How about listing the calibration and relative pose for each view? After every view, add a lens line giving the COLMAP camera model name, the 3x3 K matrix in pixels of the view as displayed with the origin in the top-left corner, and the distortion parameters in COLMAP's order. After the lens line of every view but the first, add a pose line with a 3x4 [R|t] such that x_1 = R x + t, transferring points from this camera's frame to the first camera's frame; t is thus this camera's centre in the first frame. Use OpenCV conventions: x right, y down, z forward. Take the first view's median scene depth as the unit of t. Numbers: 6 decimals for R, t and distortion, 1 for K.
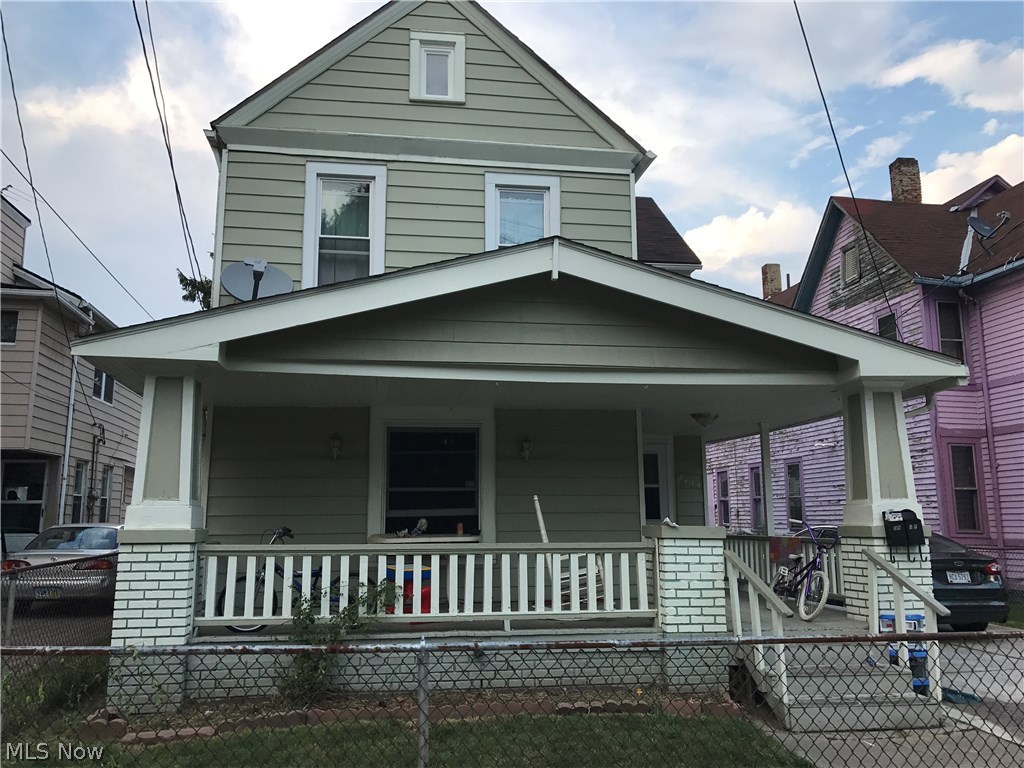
lens RADIAL K [[829.7, 0, 511.0], [0, 829.7, 383.6], [0, 0, 1]] dist [0.001679, -0.013267]
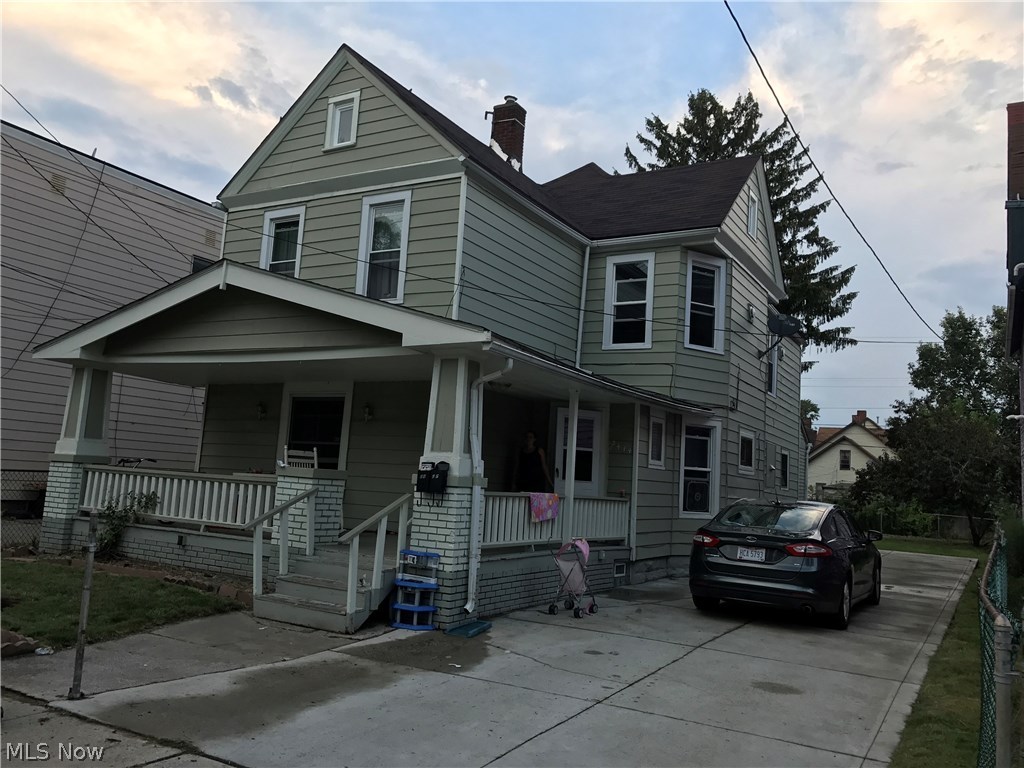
lens RADIAL K [[829.7, 0, 517.7], [0, 829.7, 381.4], [0, 0, 1]] dist [0.001679, -0.013267]
pose [[0.782954, -0.023908, -0.621620, 1.015187], [0.039312, 0.999166, 0.011085, 0.026601], [0.620836, -0.033116, 0.783241, 0.147614]]
